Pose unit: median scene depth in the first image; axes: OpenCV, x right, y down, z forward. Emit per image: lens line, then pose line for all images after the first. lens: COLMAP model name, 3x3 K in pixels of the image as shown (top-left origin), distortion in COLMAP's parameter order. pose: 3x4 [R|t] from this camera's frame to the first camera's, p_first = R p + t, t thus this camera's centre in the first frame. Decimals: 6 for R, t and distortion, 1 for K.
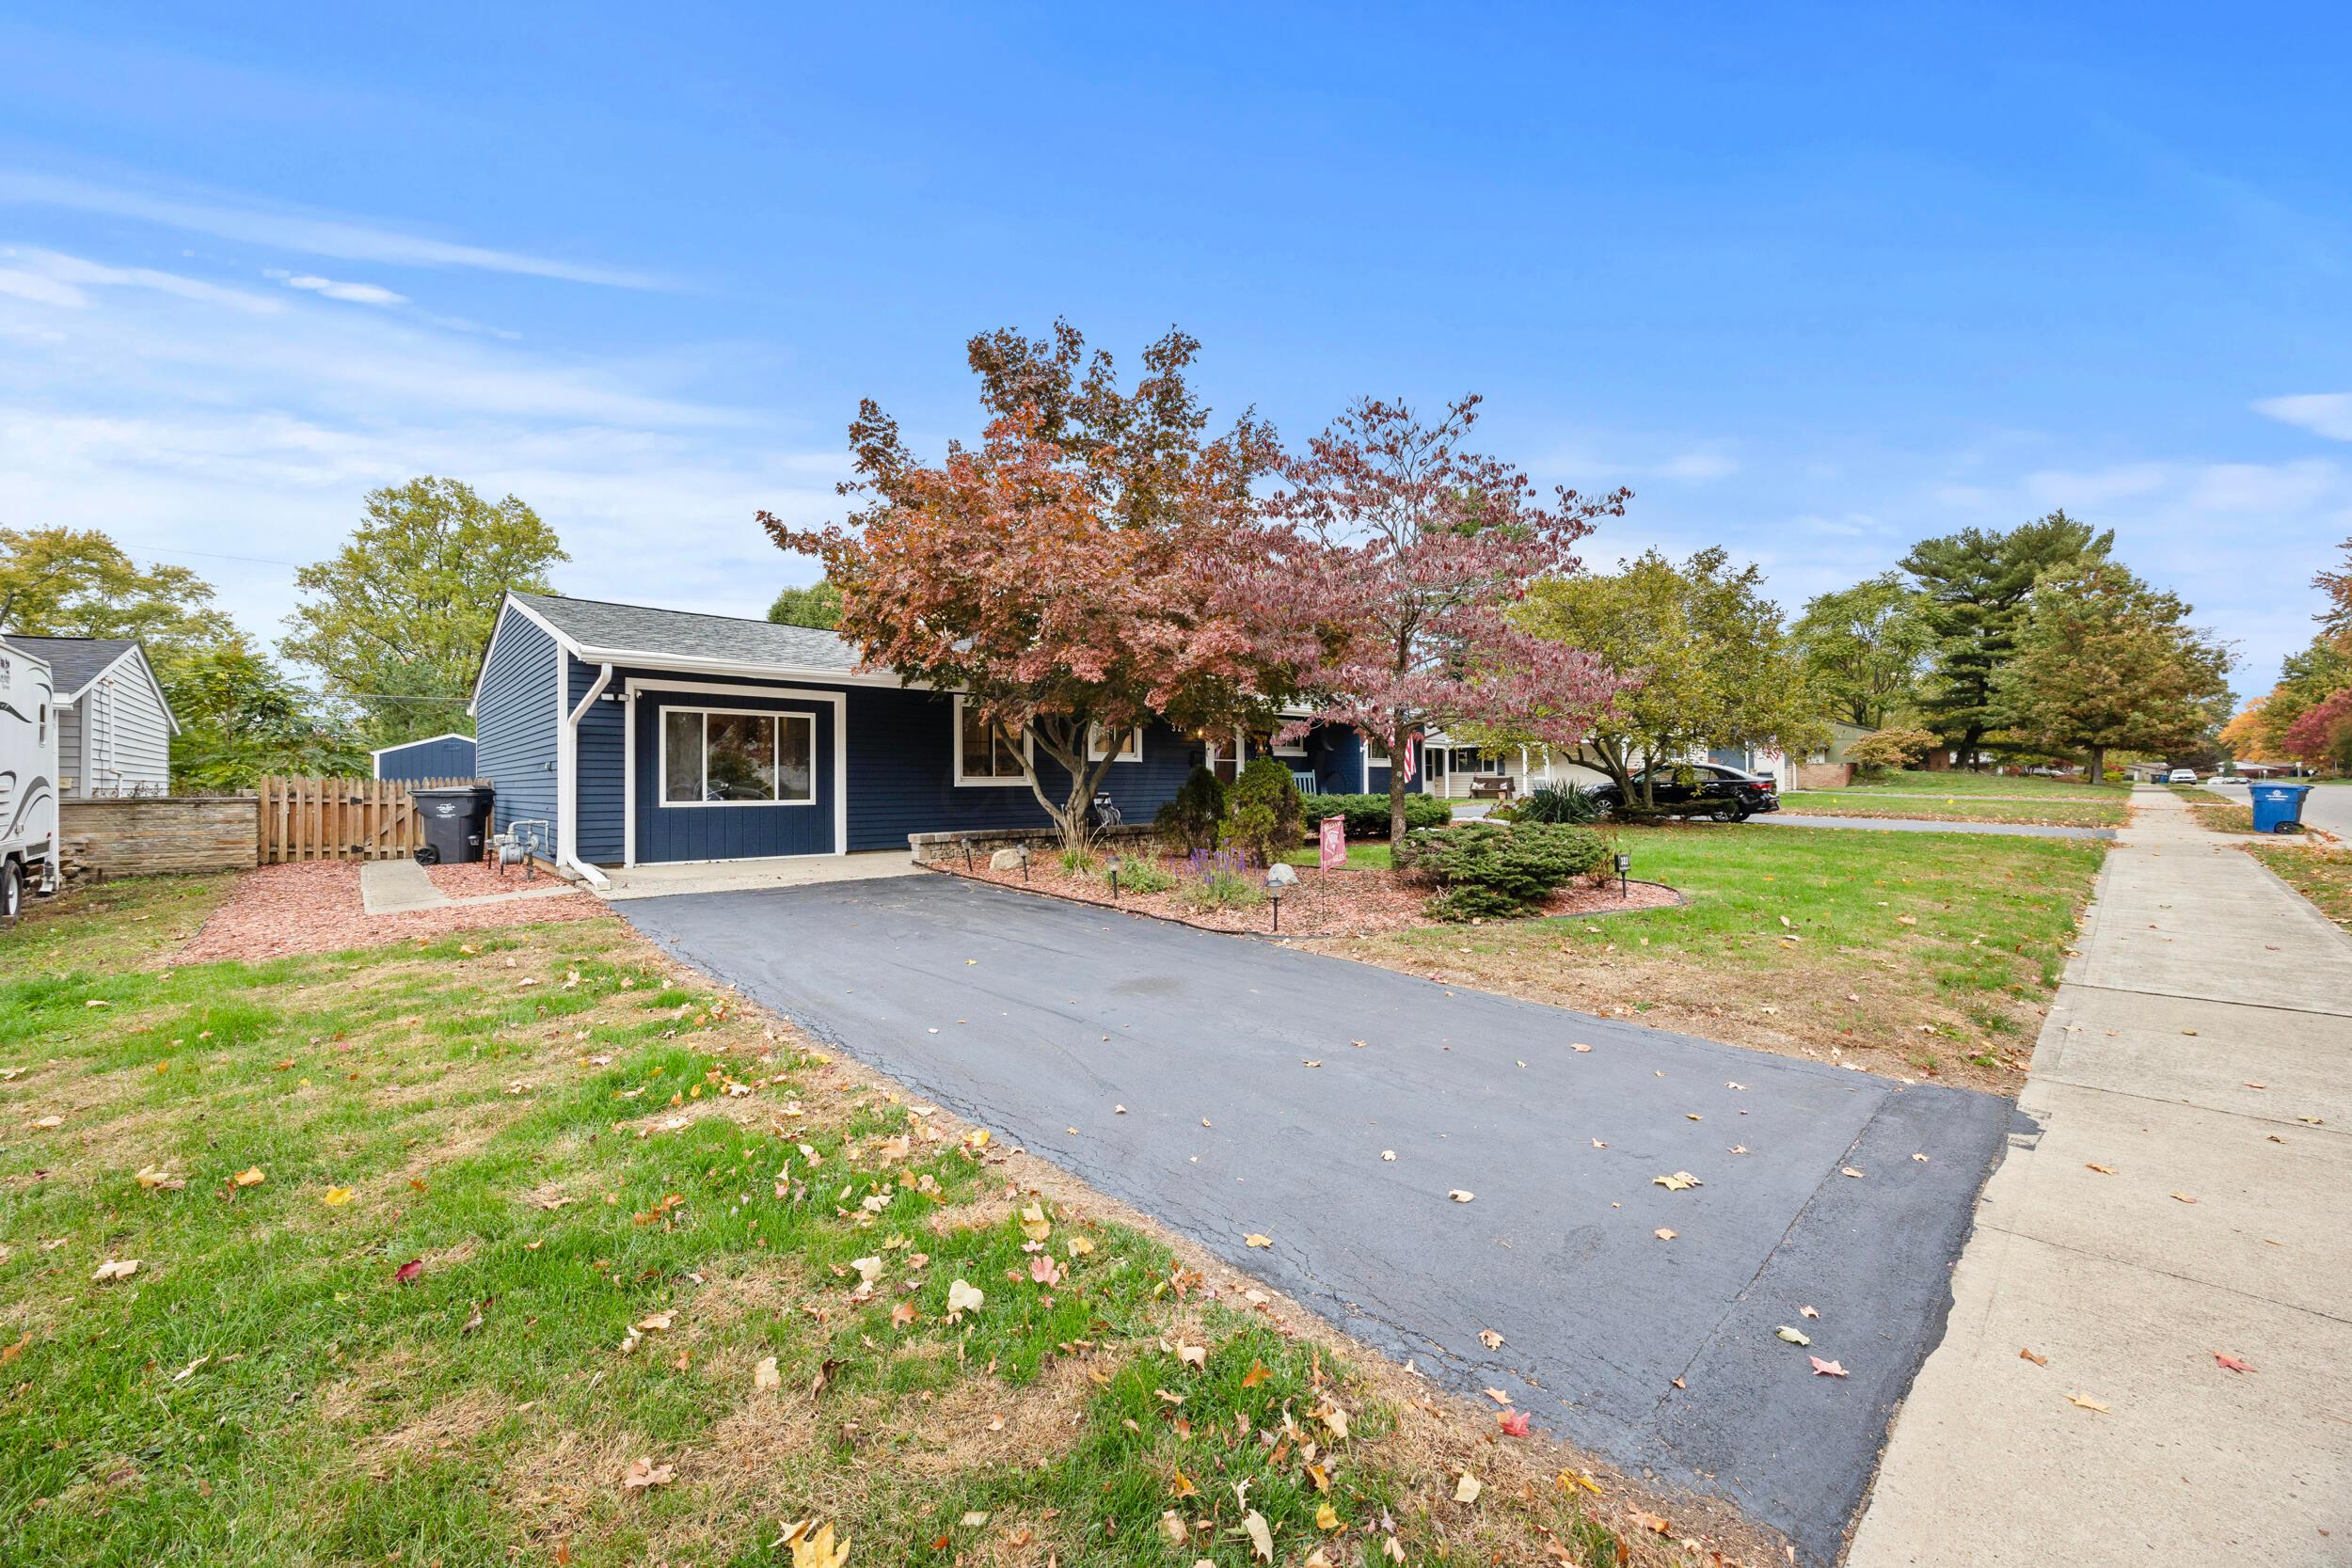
lens RADIAL K [[895.3, 0, 1177.0], [0, 895.3, 788.2], [0, 0, 1]] dist [-0.008719, 0.000079]
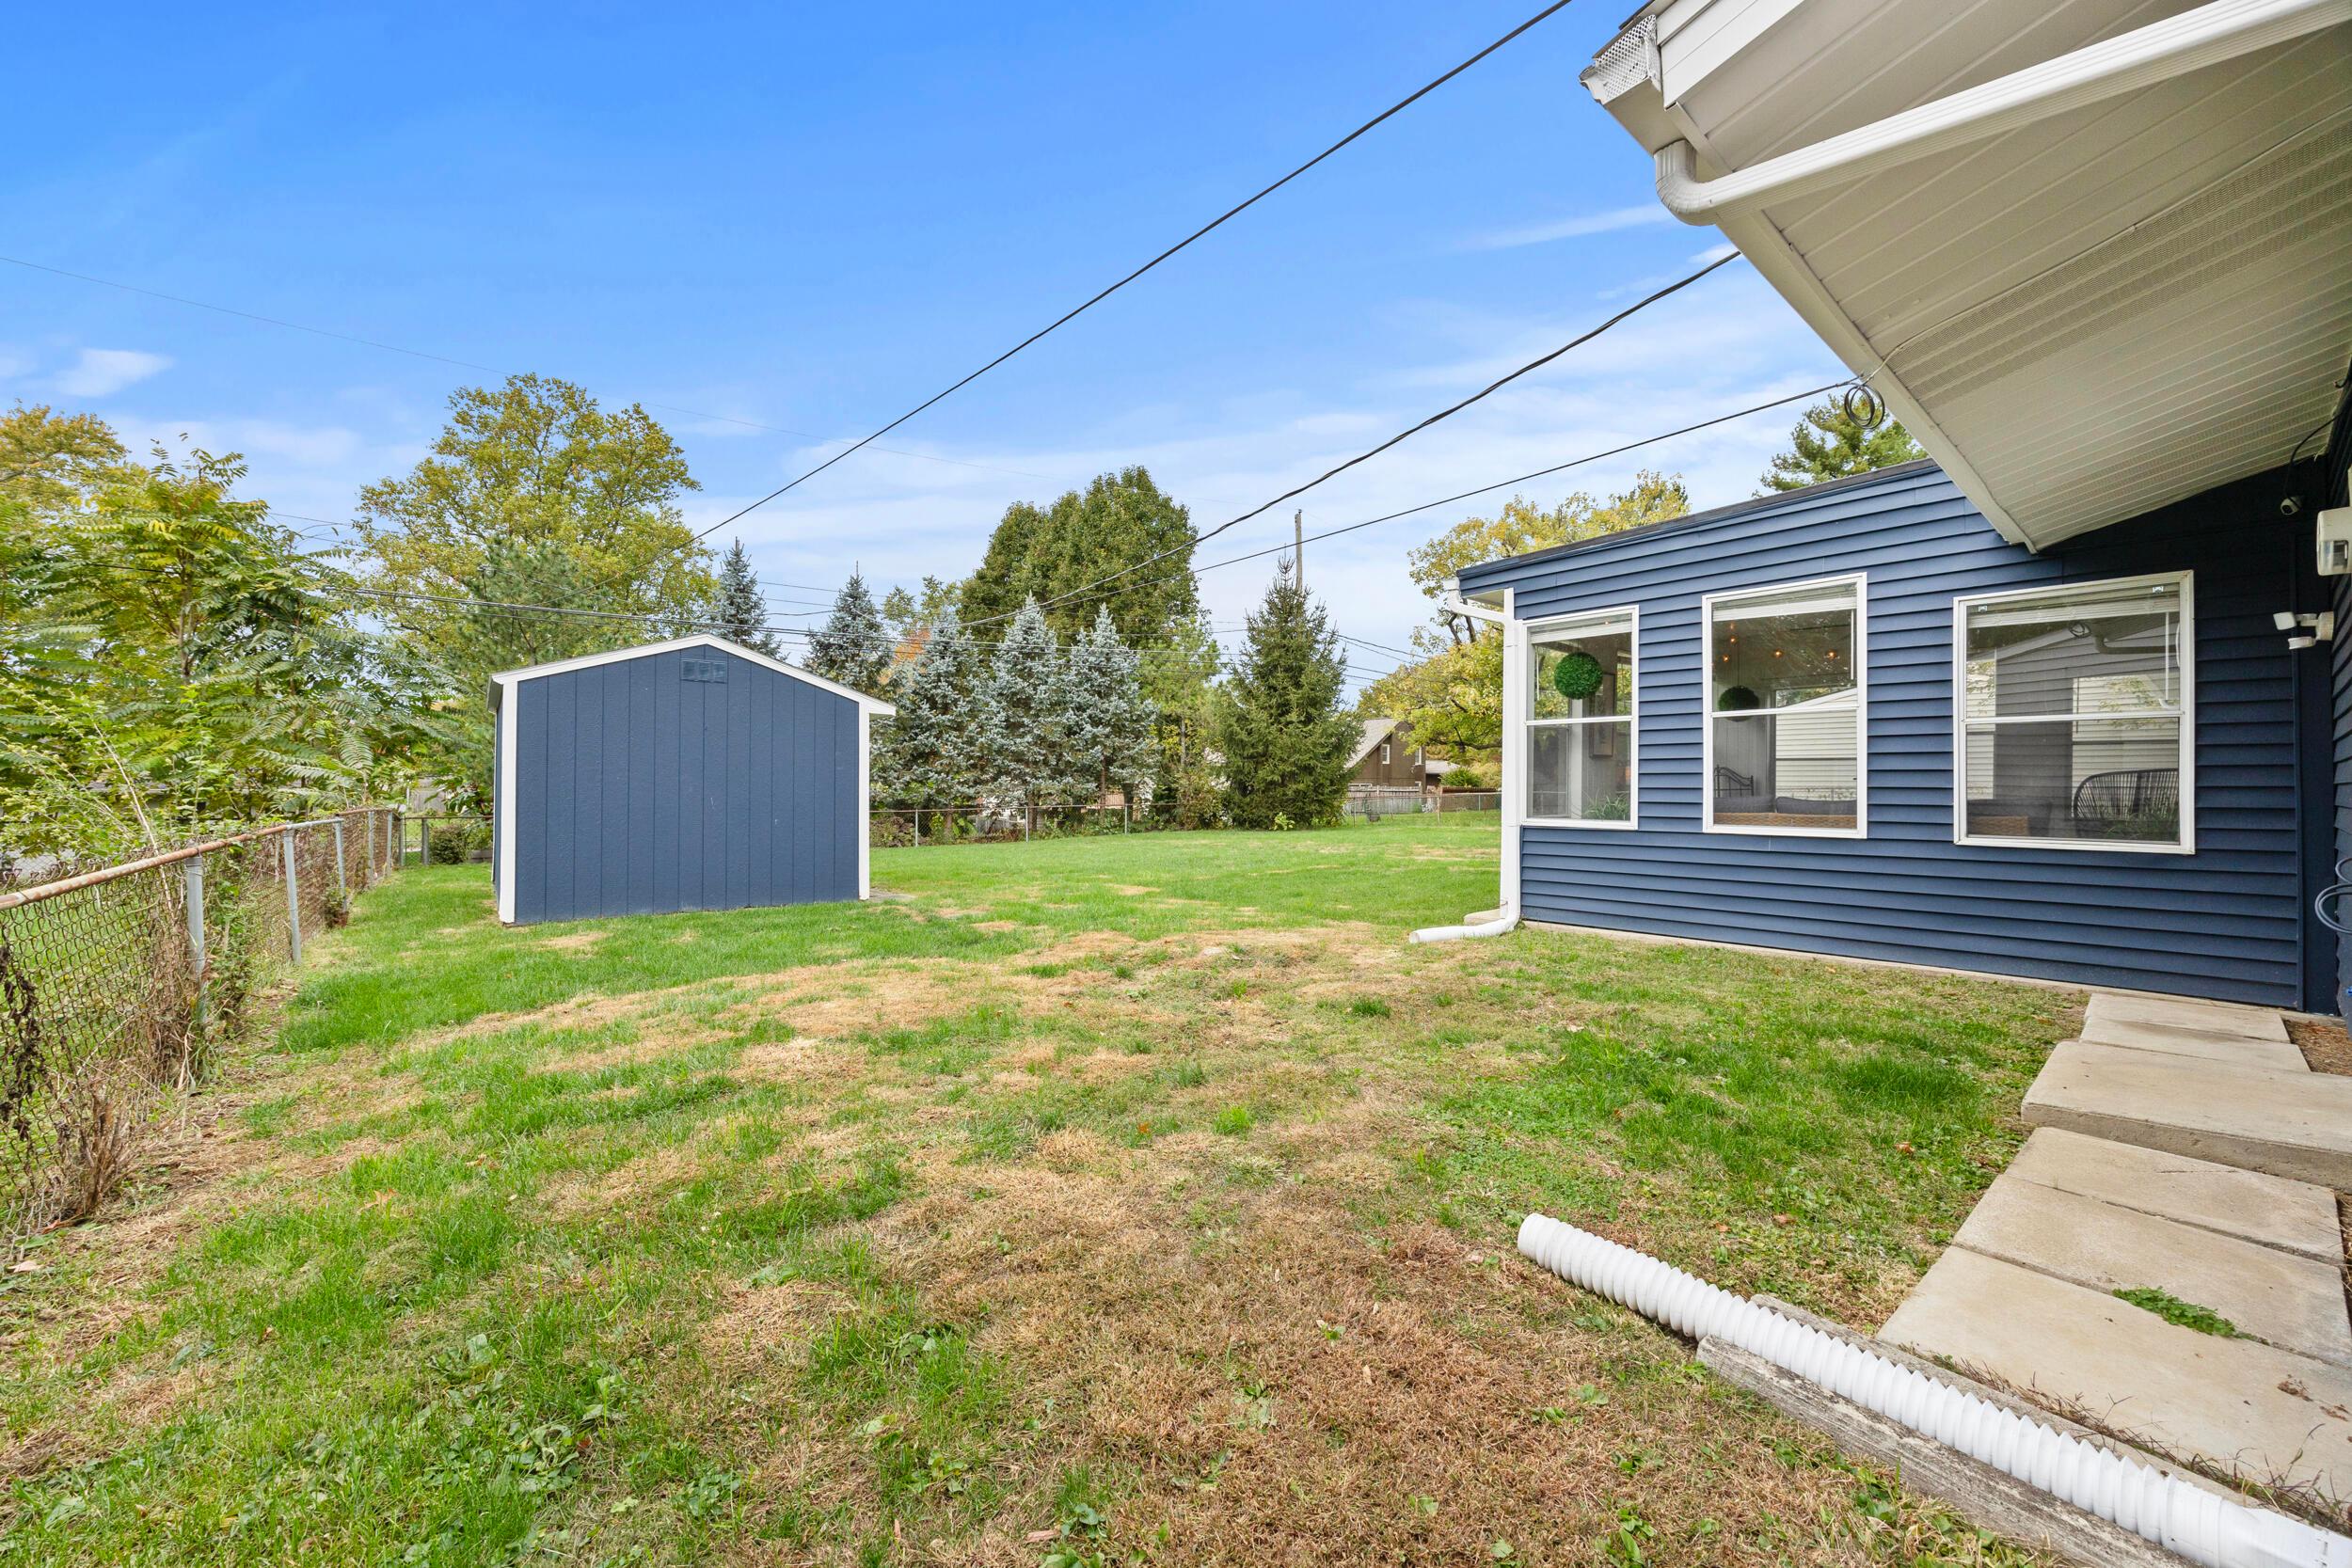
lens RADIAL K [[895.3, 0, 1177.0], [0, 895.3, 788.2], [0, 0, 1]] dist [-0.008719, 0.000079]
pose [[0.998872, 0.024911, -0.040431, -0.246715], [-0.025309, 0.999636, -0.009377, -0.000202], [0.040183, 0.010390, 0.999138, 0.262217]]
